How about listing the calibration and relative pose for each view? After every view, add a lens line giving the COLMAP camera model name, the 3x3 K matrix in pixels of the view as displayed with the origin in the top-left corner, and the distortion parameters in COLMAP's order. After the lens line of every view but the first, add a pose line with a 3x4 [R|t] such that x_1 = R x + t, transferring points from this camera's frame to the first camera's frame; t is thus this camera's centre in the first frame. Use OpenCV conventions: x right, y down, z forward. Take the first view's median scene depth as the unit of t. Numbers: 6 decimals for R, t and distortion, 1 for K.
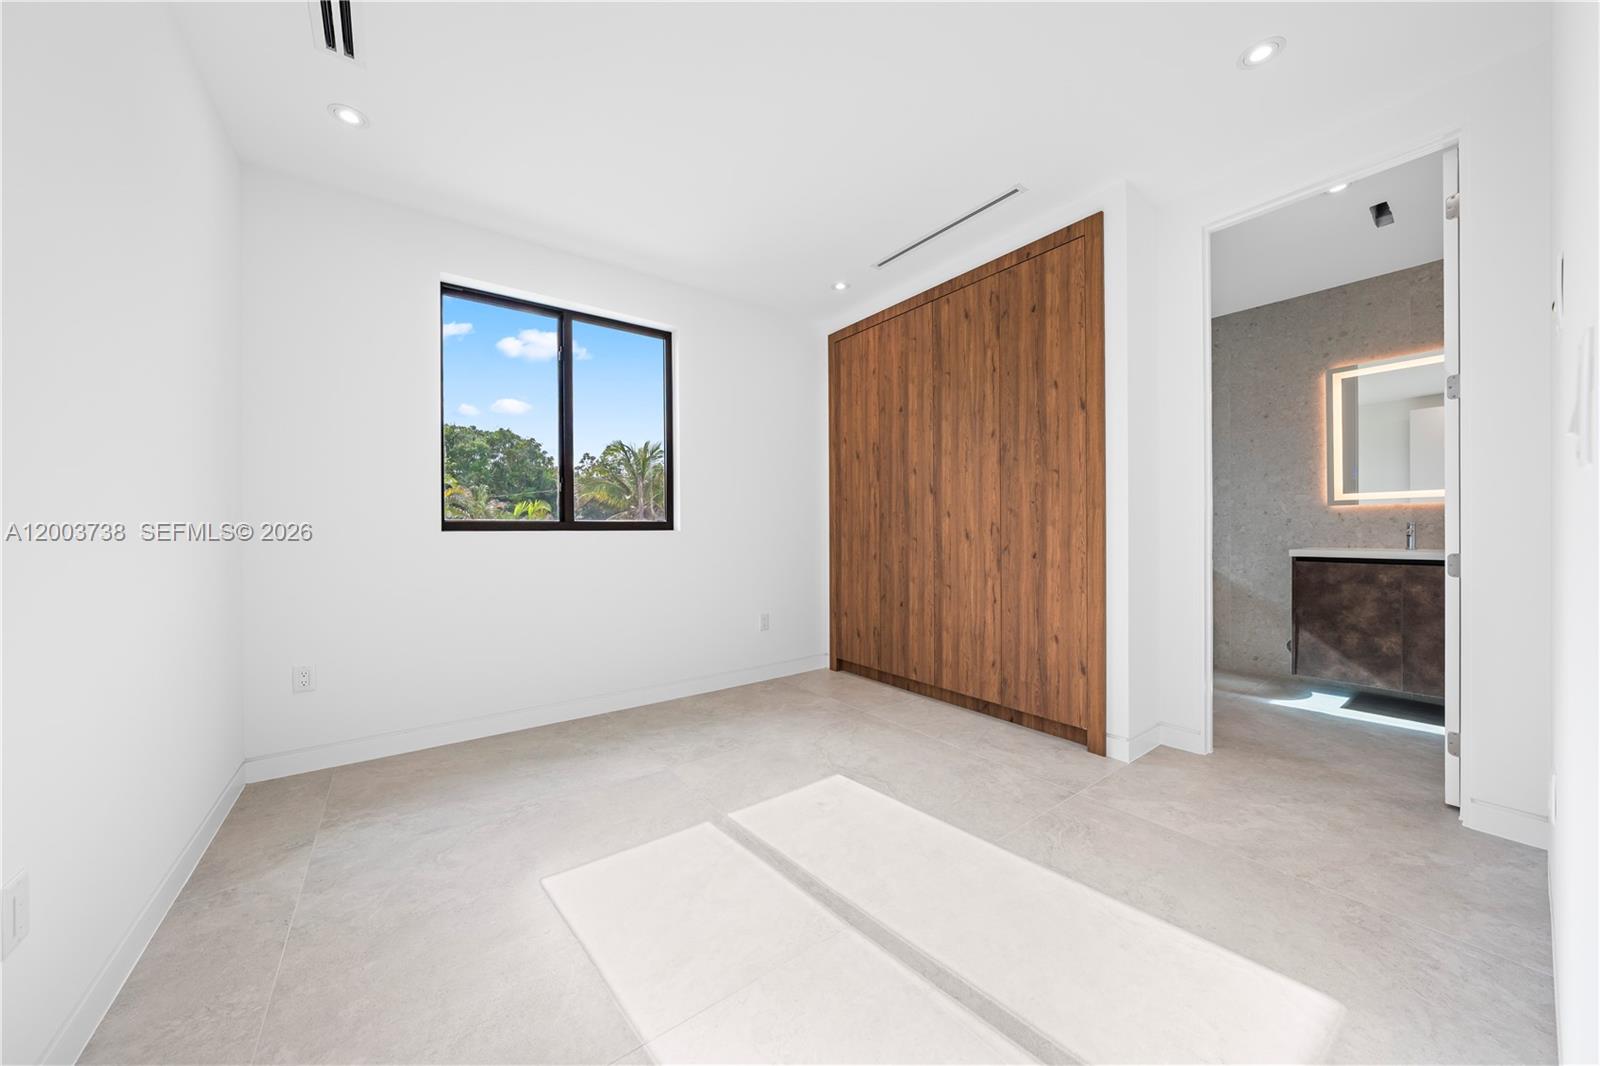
lens RADIAL K [[542.3, 0, 803.4], [0, 542.3, 535.2], [0, 0, 1]] dist [-0.005980, 0.000822]
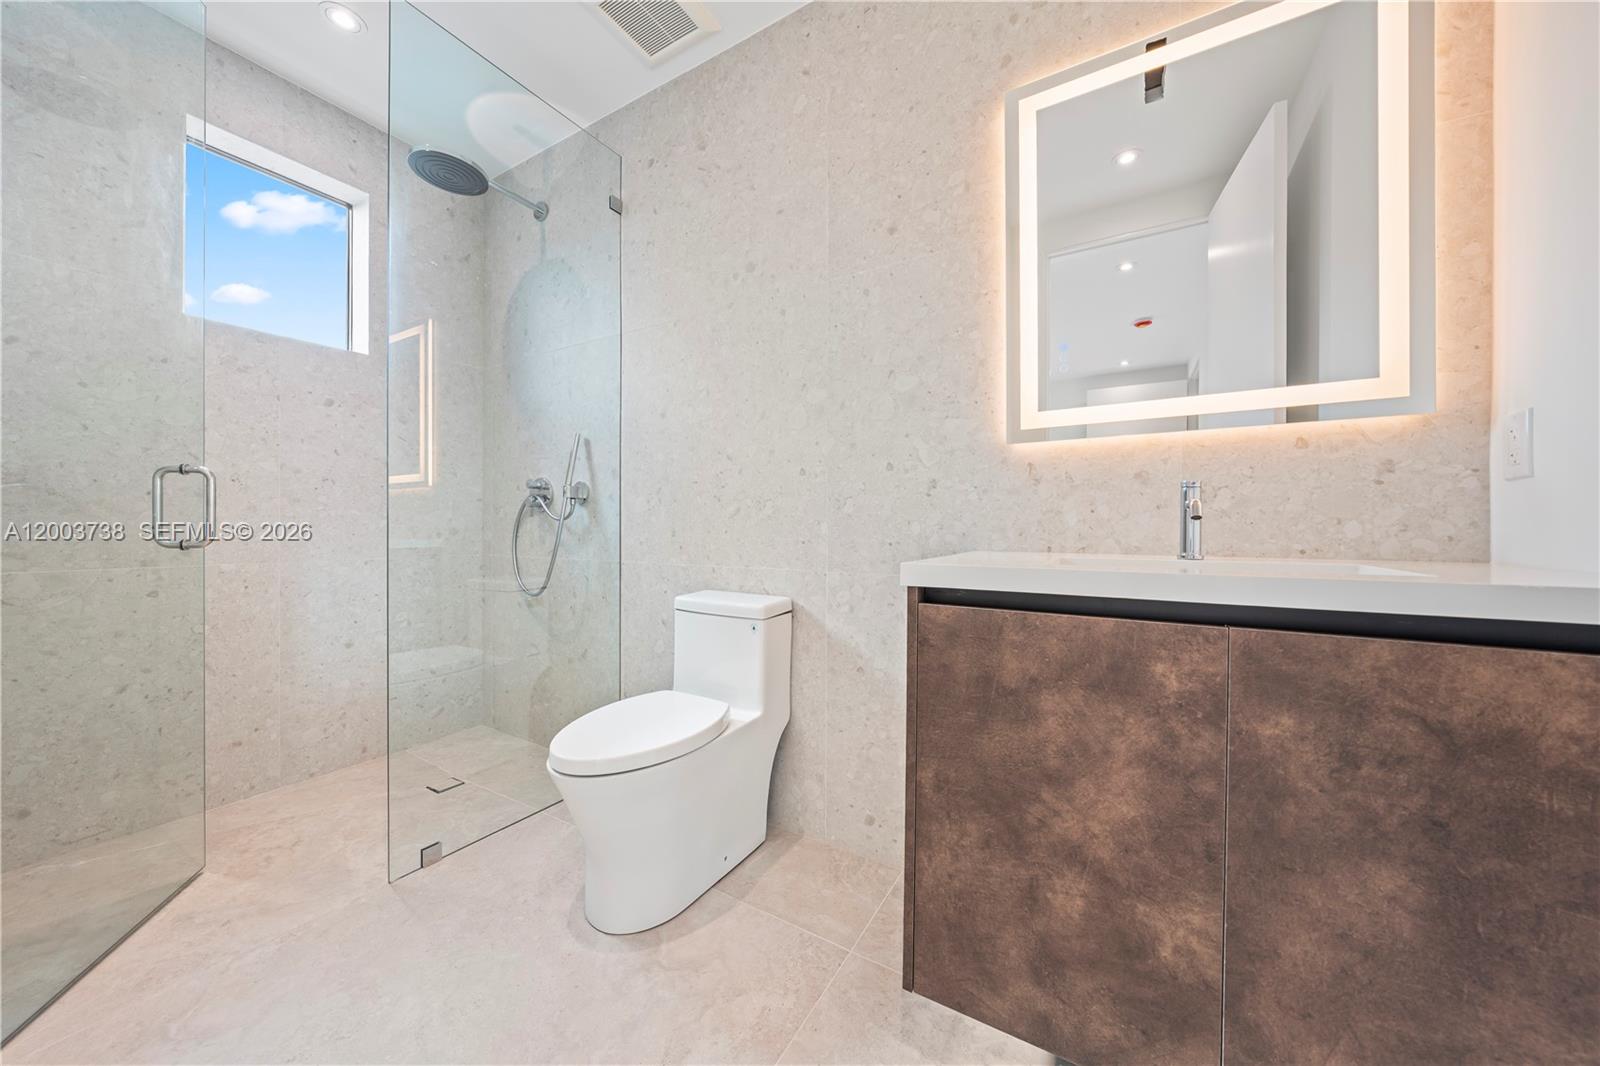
lens RADIAL K [[542.3, 0, 808.8], [0, 542.3, 532.8], [0, 0, 1]] dist [-0.005980, 0.000822]
pose [[0.916579, 0.007769, 0.399778, 0.771884], [-0.007631, 0.999969, -0.001938, 0.012108], [-0.399781, -0.001274, 0.916610, 0.787167]]
